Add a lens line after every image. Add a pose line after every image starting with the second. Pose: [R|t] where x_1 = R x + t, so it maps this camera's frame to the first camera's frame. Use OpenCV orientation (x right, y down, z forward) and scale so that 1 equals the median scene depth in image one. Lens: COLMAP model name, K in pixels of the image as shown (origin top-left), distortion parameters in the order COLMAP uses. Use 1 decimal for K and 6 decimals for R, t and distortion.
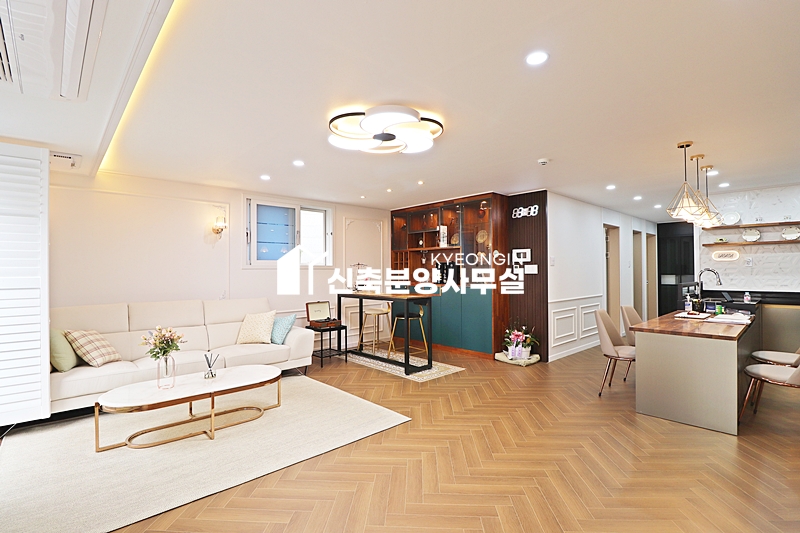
lens RADIAL K [[381.2, 0, 395.0], [0, 381.2, 266.9], [0, 0, 1]] dist [-0.004500, -0.008665]
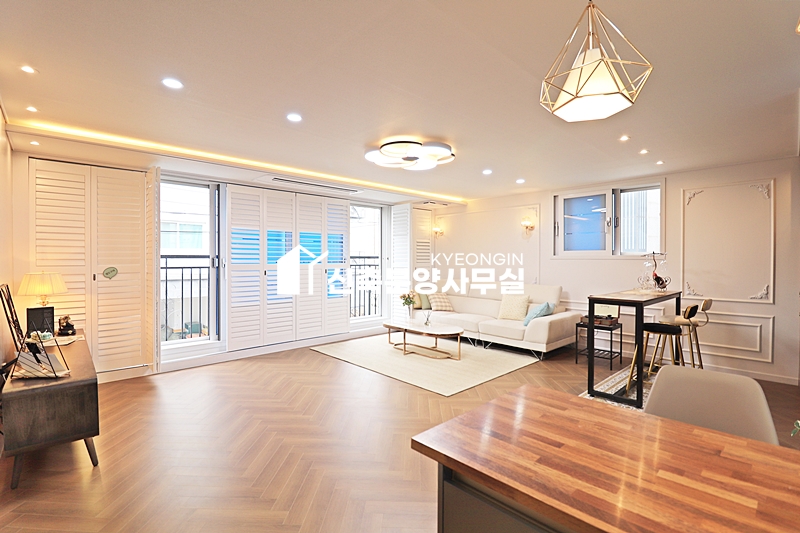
lens RADIAL K [[381.2, 0, 408.2], [0, 381.2, 261.7], [0, 0, 1]] dist [-0.004500, -0.008665]
pose [[0.017489, 0.010956, -0.999787, 0.764354], [0.009367, 0.999894, 0.011121, -0.003539], [0.999803, -0.009560, 0.017385, 0.580993]]
